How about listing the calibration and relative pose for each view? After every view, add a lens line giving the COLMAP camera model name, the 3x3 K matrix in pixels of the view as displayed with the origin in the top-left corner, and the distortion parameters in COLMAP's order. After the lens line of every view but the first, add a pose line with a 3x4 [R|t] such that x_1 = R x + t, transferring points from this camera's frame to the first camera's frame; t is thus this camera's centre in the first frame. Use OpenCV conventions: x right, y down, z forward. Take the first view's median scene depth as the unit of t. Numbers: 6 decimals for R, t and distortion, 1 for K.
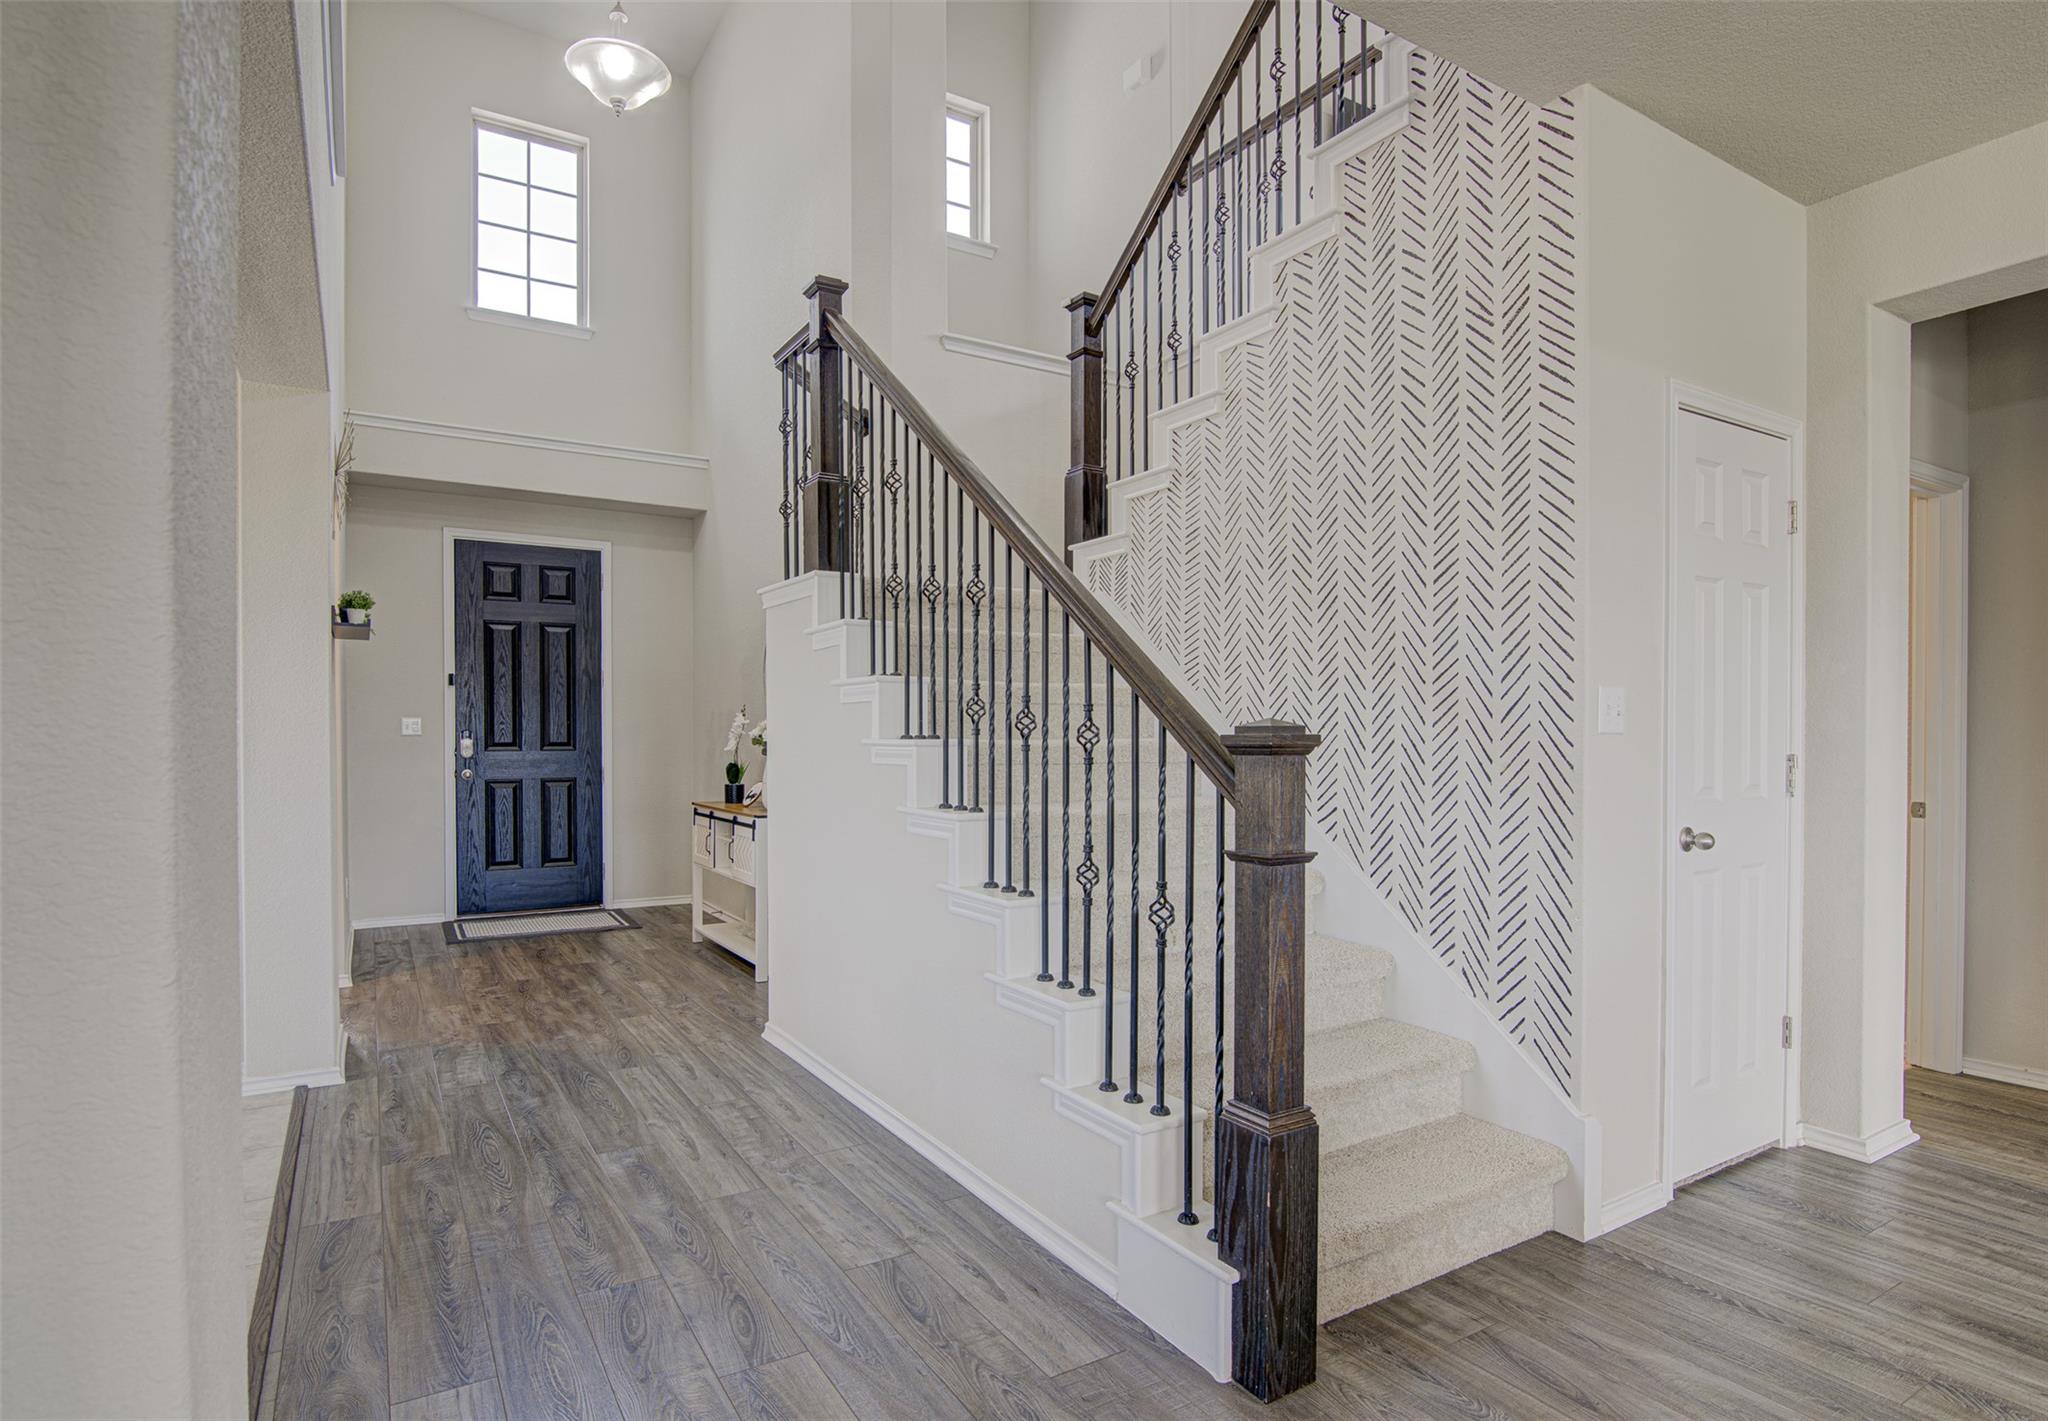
lens RADIAL K [[1047.2, 0, 980.0], [0, 1047.2, 745.4], [0, 0, 1]] dist [-0.001782, 0.000167]
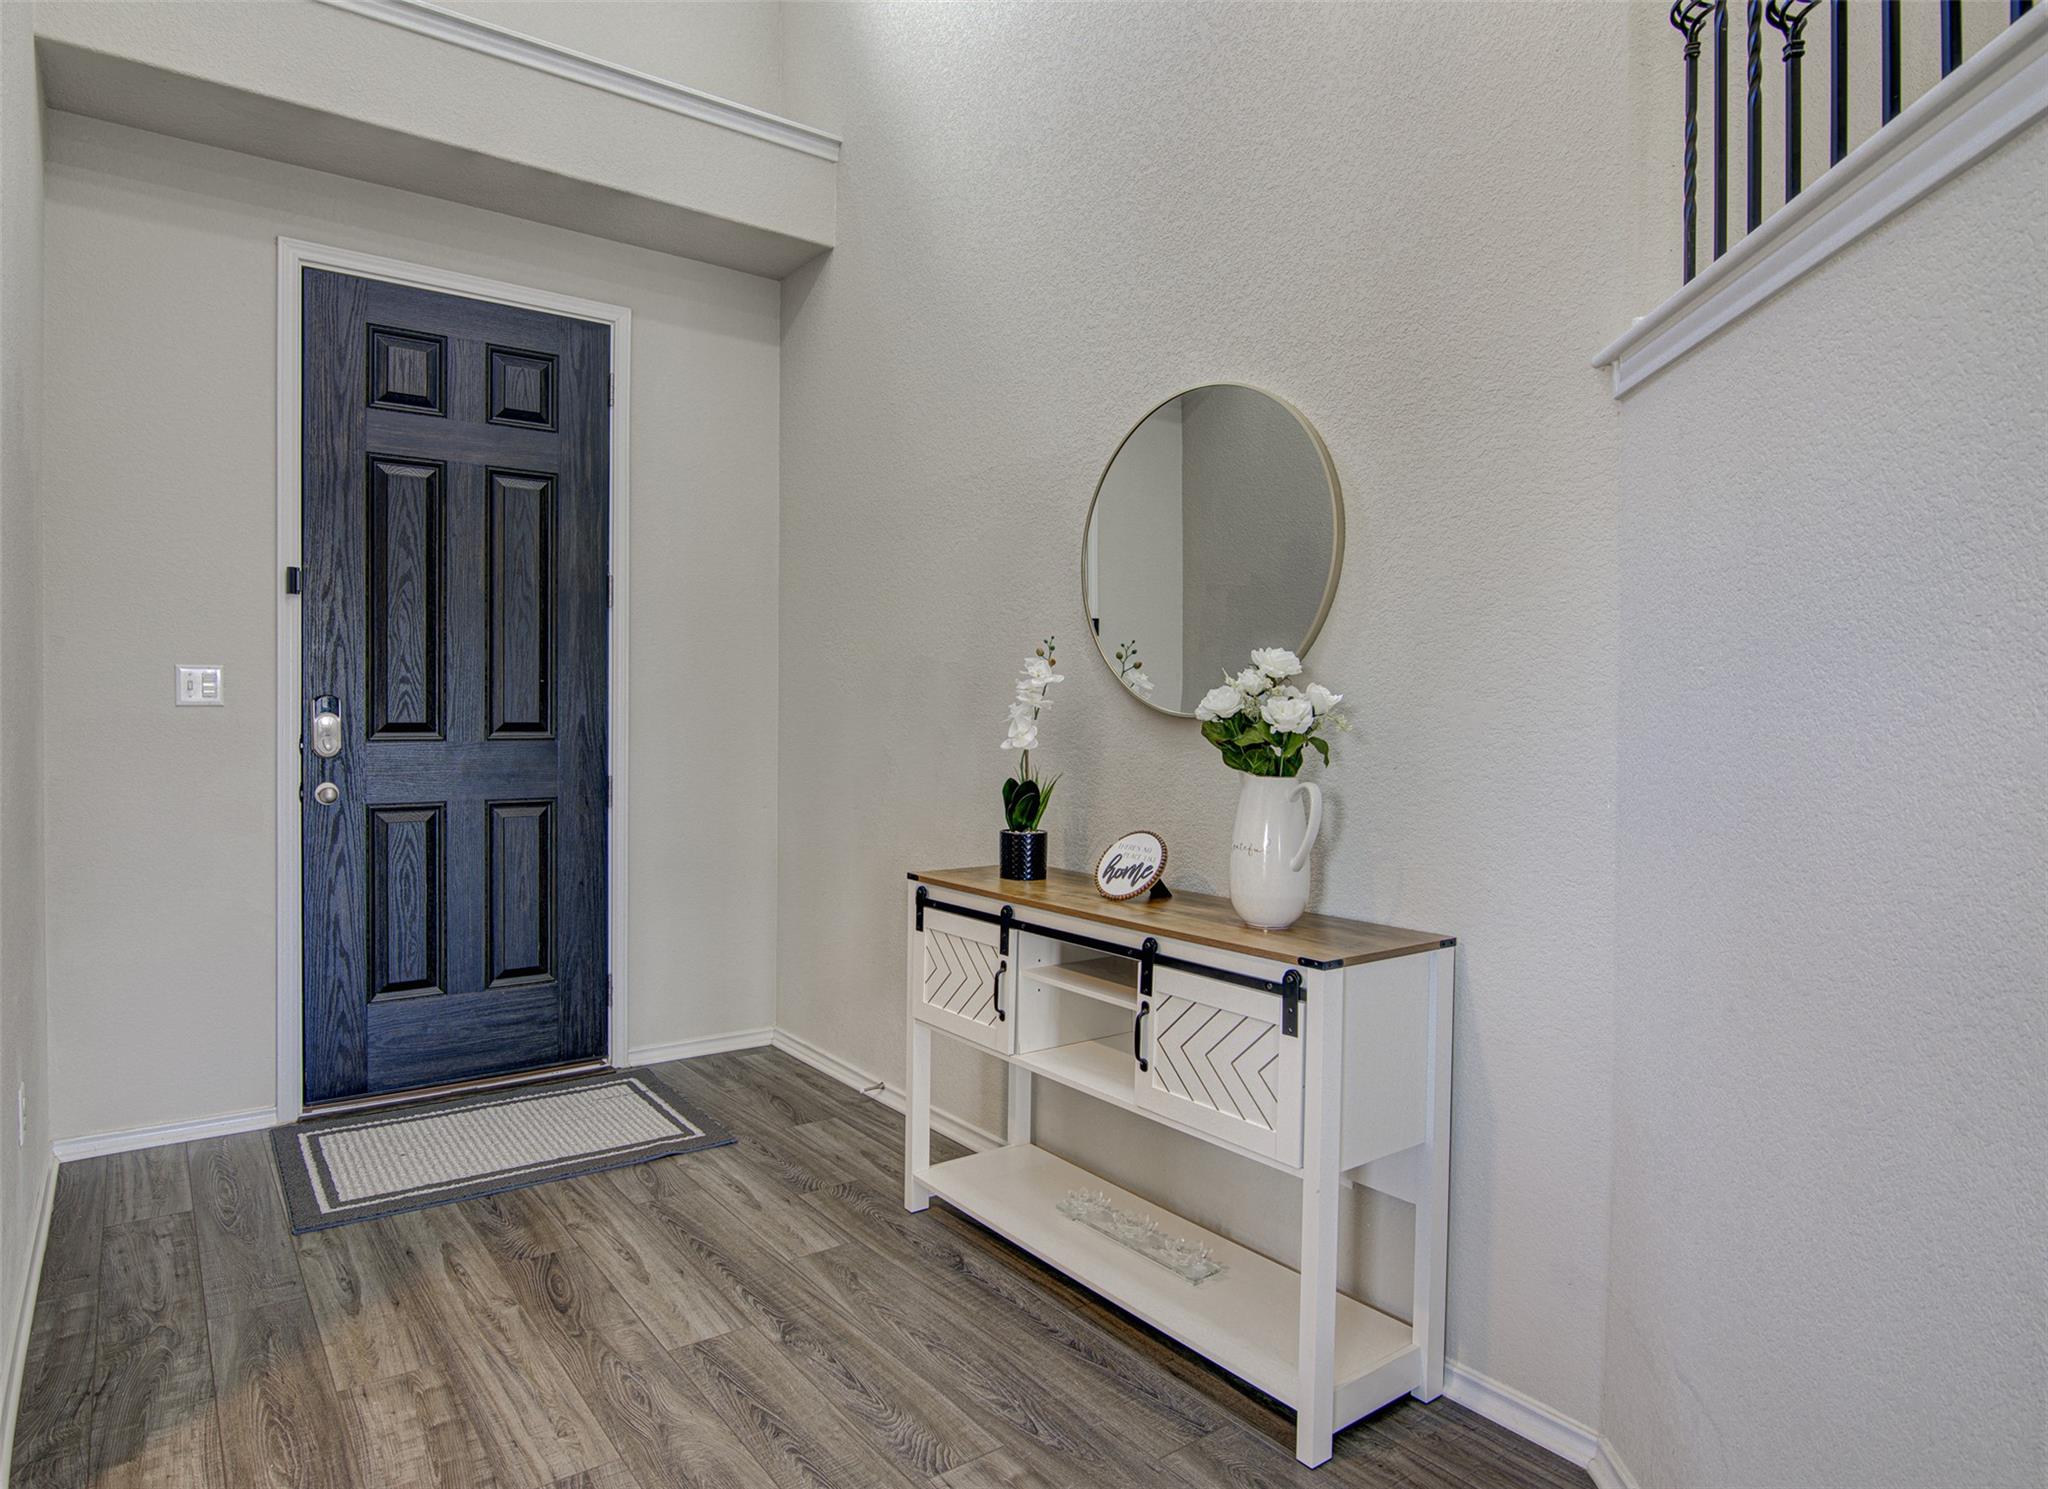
lens RADIAL K [[1175.9, 0, 933.6], [0, 1175.9, 723.9], [0, 0, 1]] dist [-0.005510, -0.000699]
pose [[0.997425, 0.006503, 0.071422, -0.264067], [-0.006653, 0.999976, 0.001860, -0.004836], [-0.071409, -0.002330, 0.997444, 0.474577]]
